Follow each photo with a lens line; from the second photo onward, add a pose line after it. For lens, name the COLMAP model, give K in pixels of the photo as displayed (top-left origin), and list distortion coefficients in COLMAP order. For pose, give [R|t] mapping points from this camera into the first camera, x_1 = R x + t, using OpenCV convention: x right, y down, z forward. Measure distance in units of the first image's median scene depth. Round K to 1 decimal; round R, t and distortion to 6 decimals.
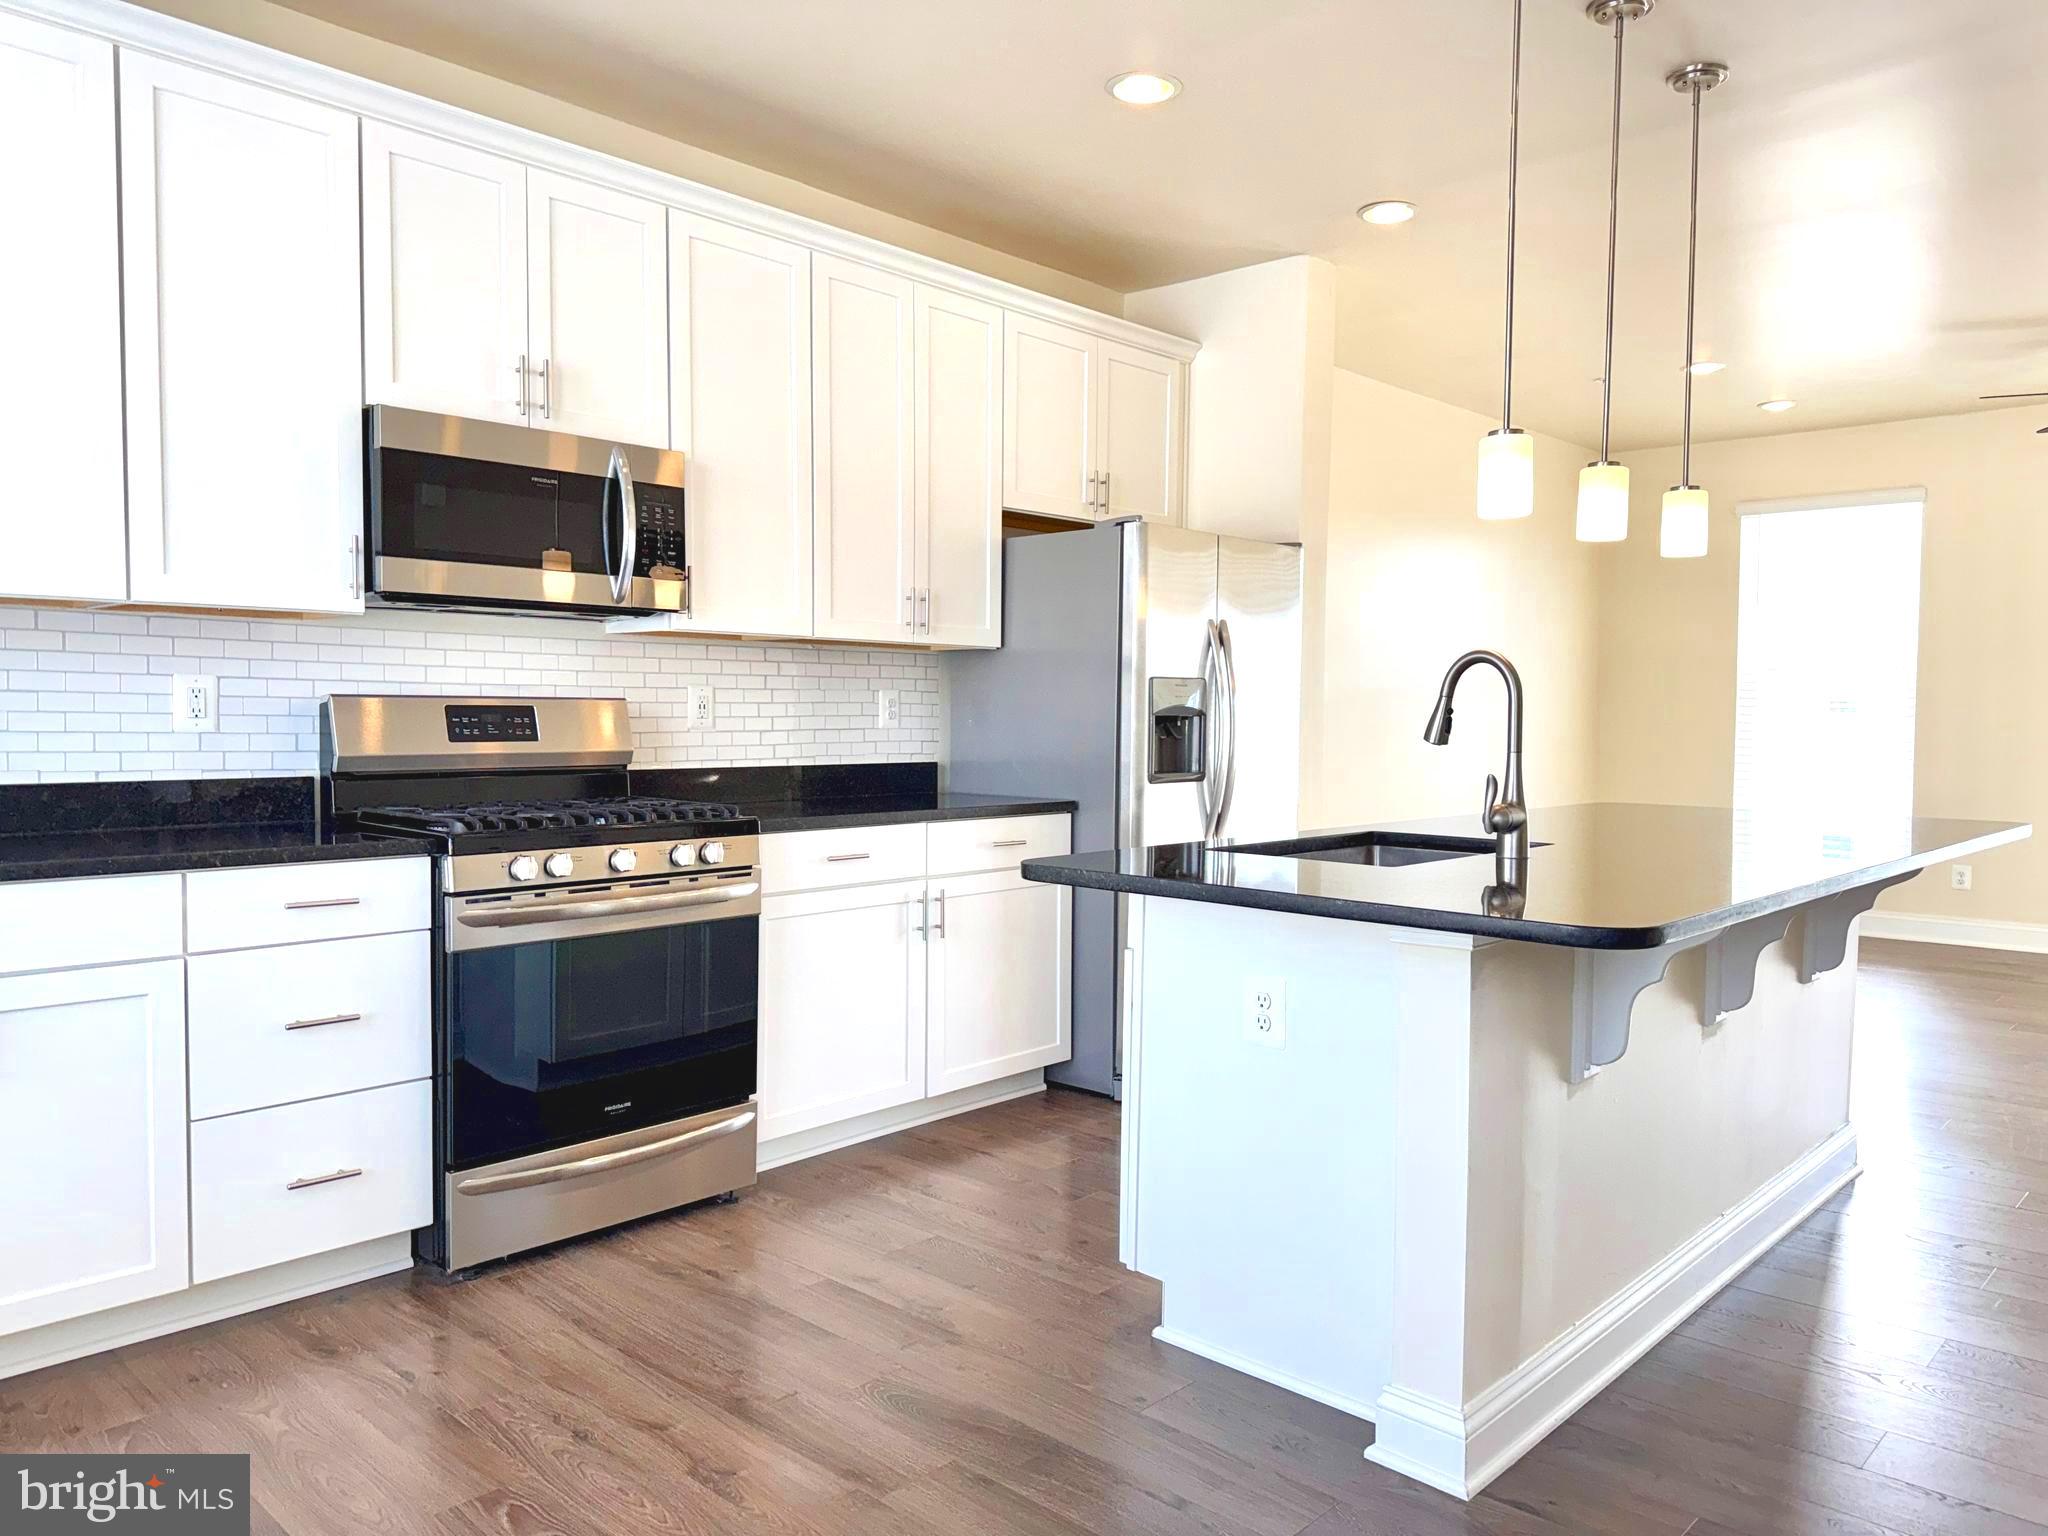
lens RADIAL K [[1428.0, 0, 1016.3], [0, 1428.0, 779.8], [0, 0, 1]] dist [0.024553, -0.016702]
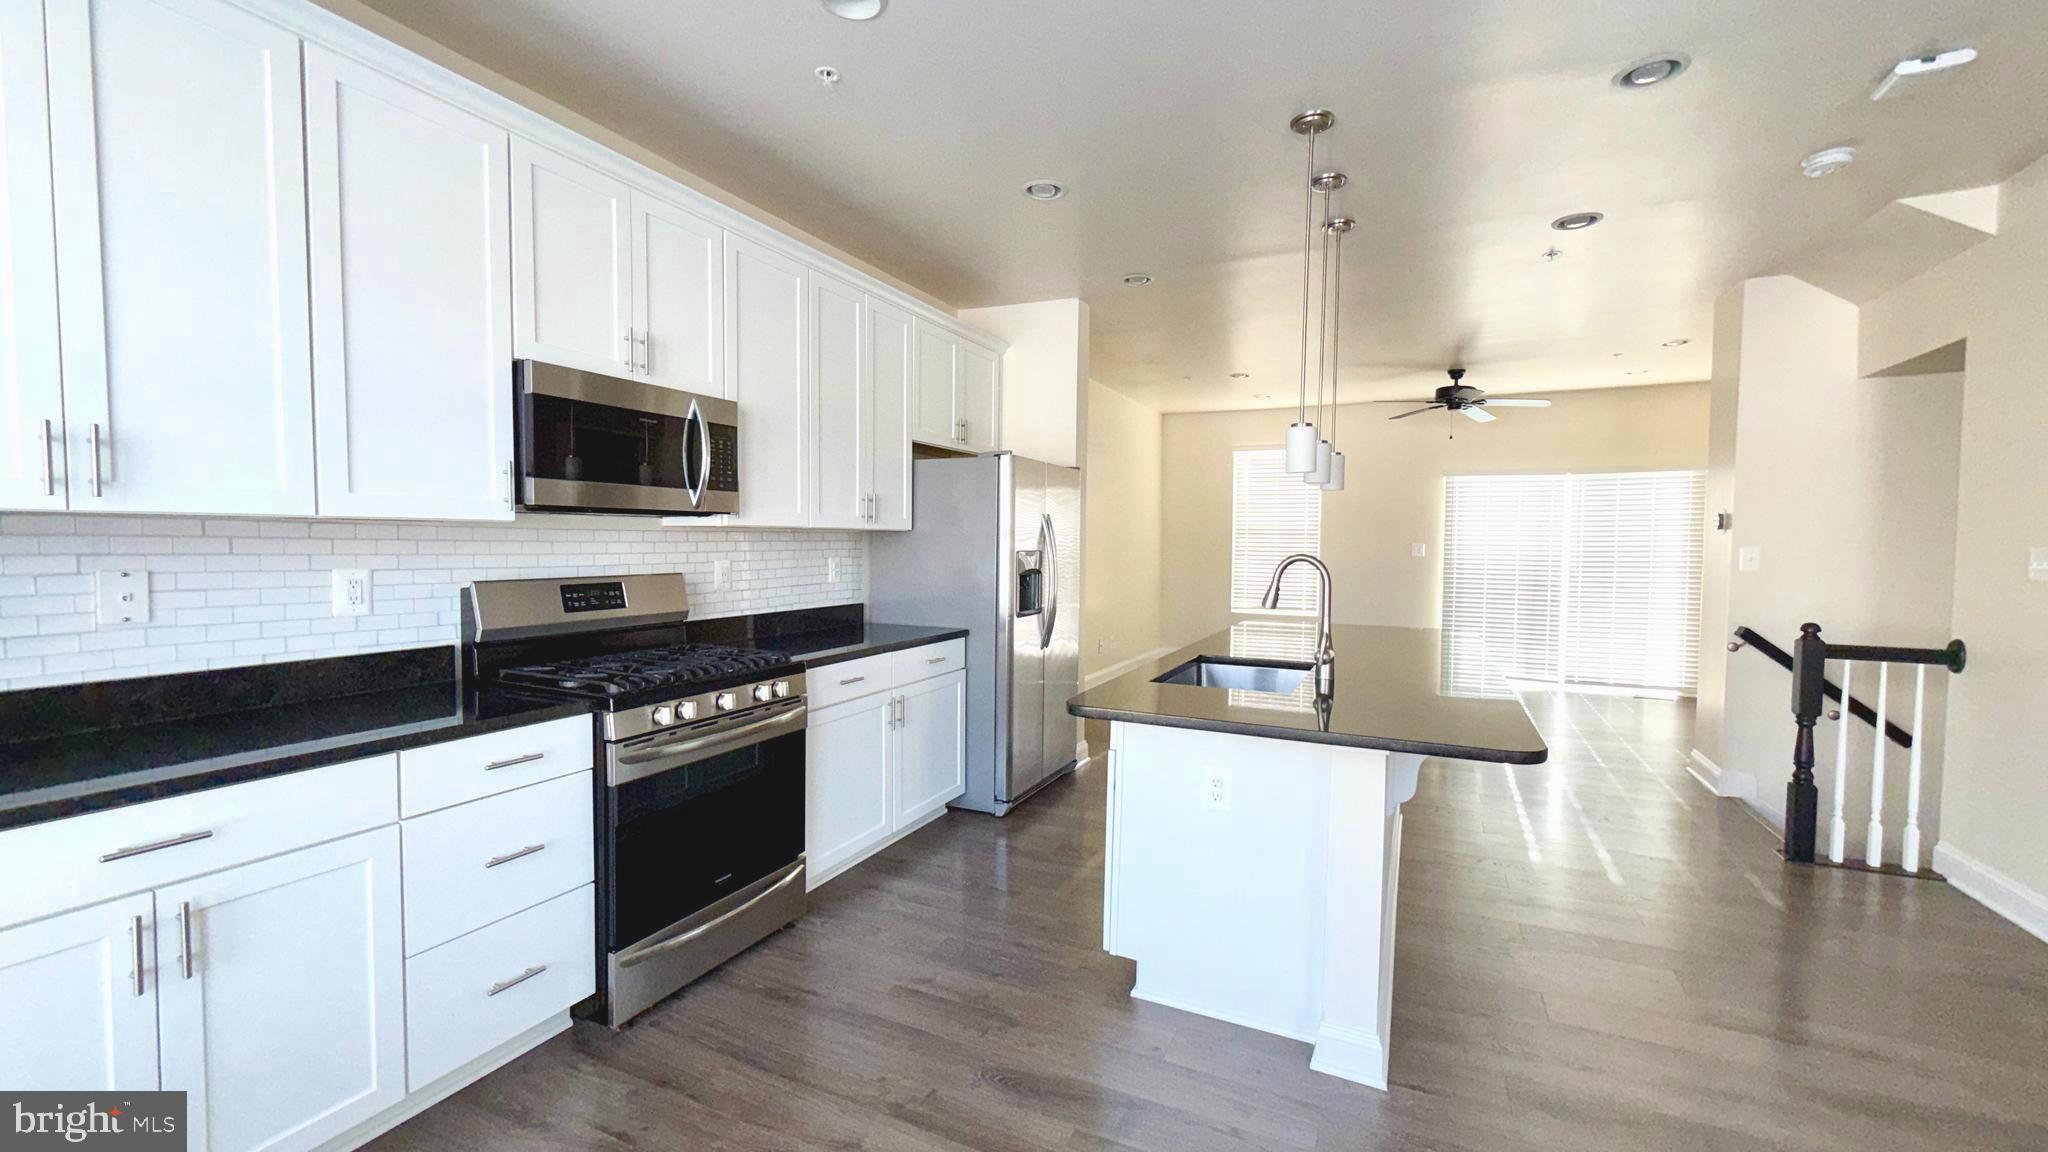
lens RADIAL K [[821.3, 0, 1030.8], [0, 821.3, 580.1], [0, 0, 1]] dist [0.000539, 0.000792]
pose [[0.952334, -0.014498, 0.304712, -0.222462], [0.013651, 0.999895, 0.004908, -0.056538], [-0.304751, -0.000514, 0.952432, 0.149014]]
